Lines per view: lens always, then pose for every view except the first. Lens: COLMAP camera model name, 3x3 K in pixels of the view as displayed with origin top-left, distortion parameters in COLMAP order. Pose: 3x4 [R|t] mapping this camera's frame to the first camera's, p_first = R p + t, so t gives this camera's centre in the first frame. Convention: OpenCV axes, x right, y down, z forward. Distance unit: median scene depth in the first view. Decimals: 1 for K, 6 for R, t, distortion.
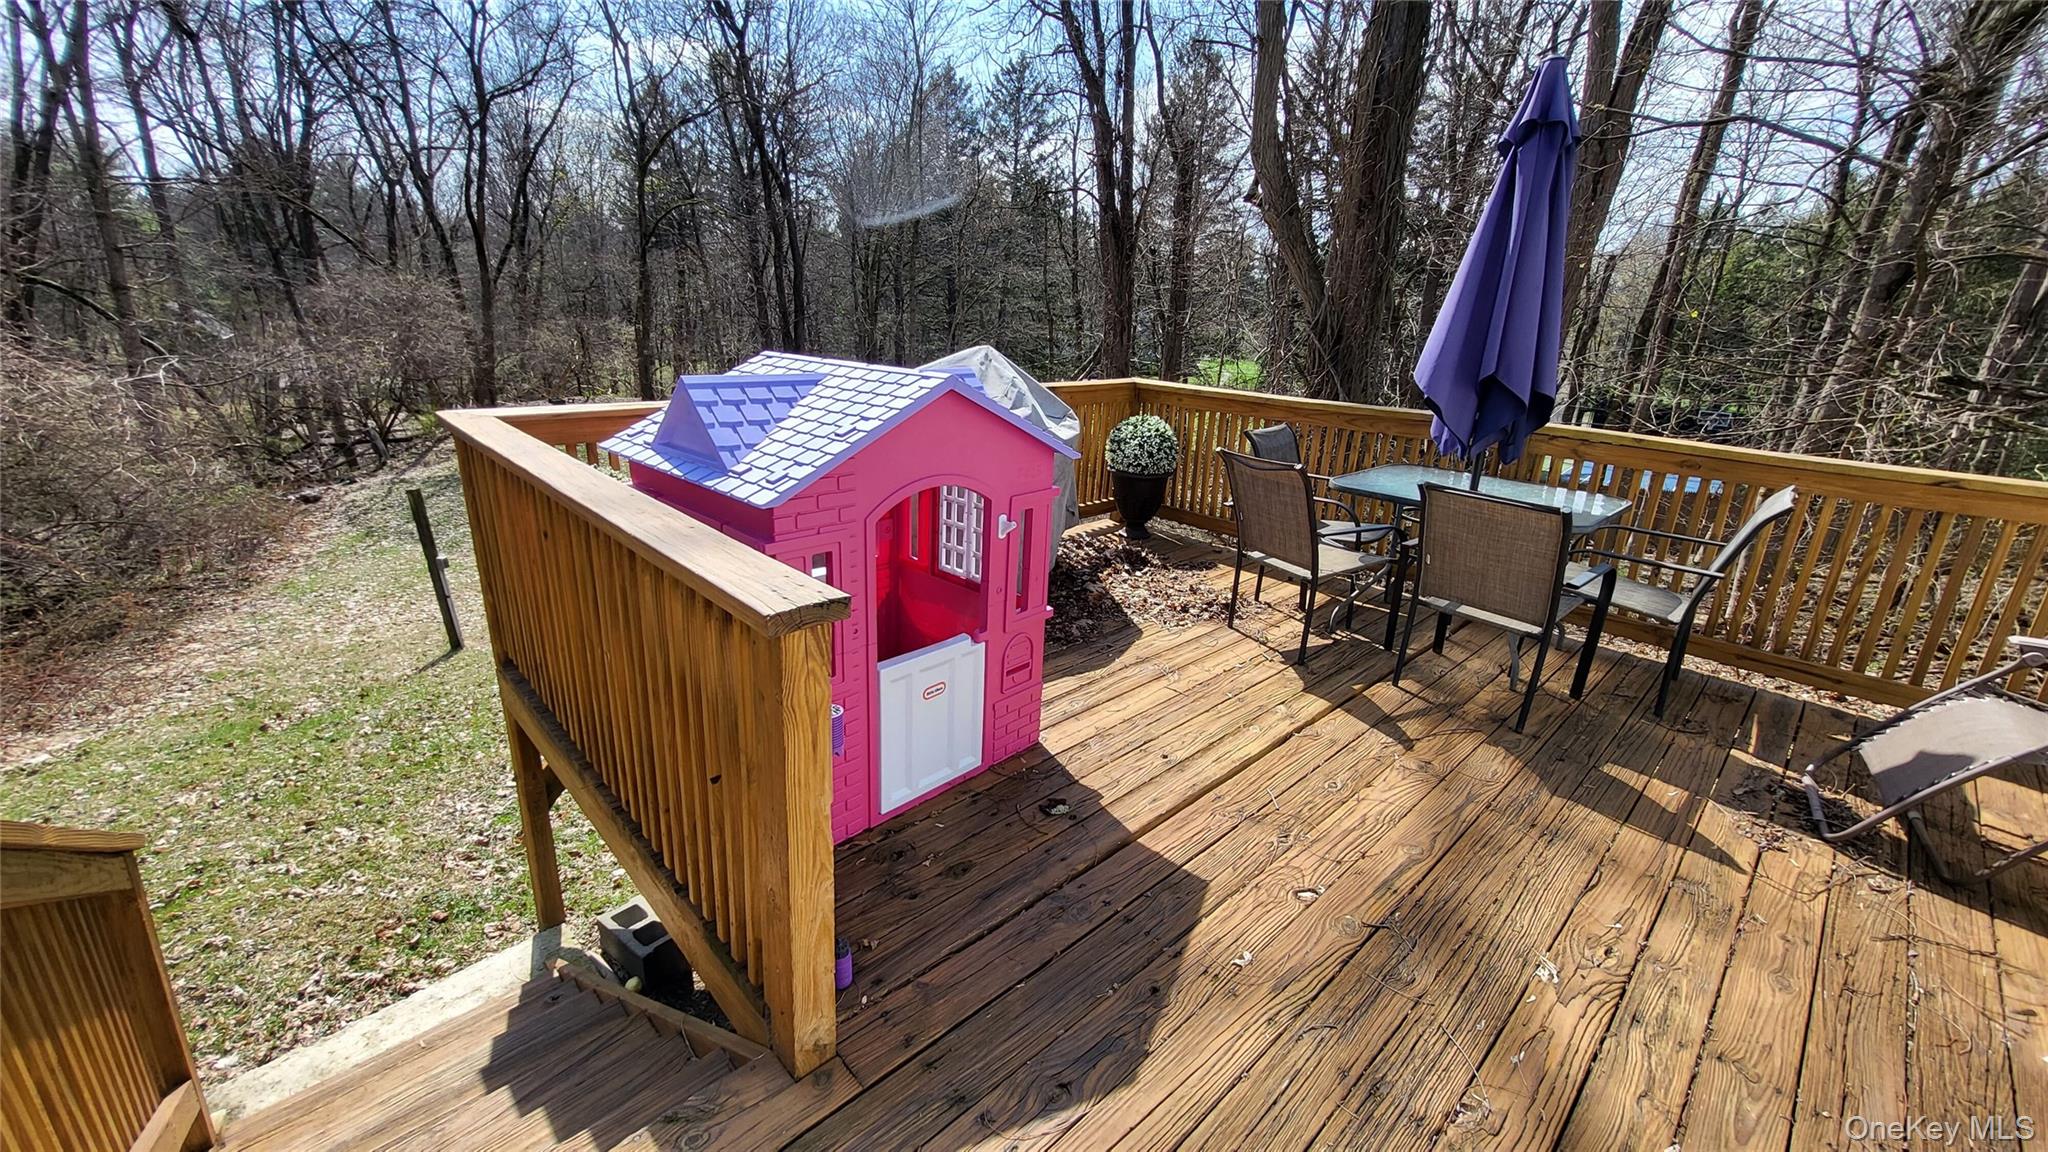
lens RADIAL K [[827.2, 0, 1020.3], [0, 827.2, 566.9], [0, 0, 1]] dist [-0.002068, -0.000398]
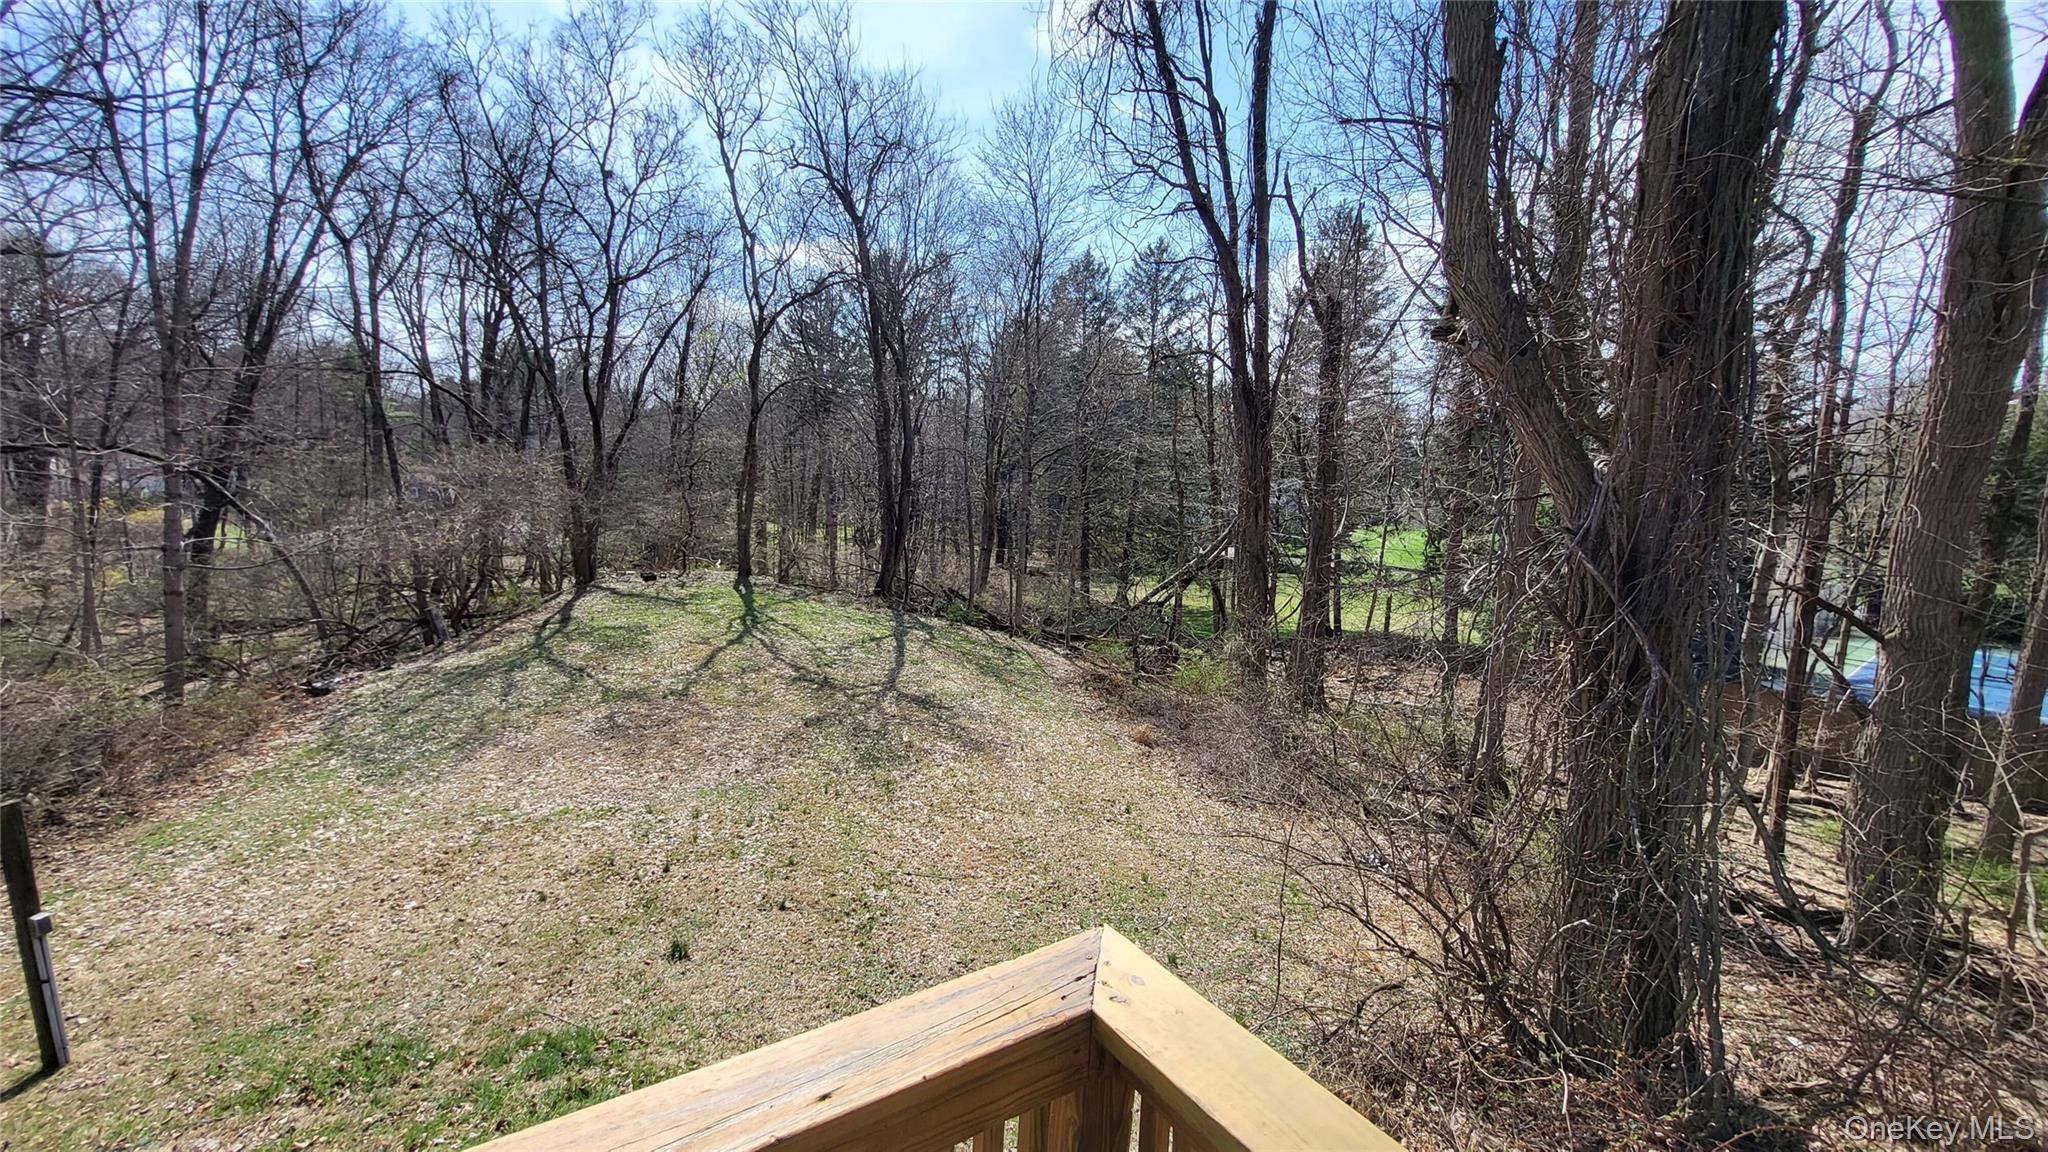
lens RADIAL K [[810.1, 0, 1016.0], [0, 810.1, 541.3], [0, 0, 1]] dist [0.000559, -0.000118]
pose [[0.982615, 0.013835, -0.185136, 0.030171], [-0.053759, 0.975699, -0.212416, -0.057539], [0.177699, 0.218676, 0.959481, 0.153541]]
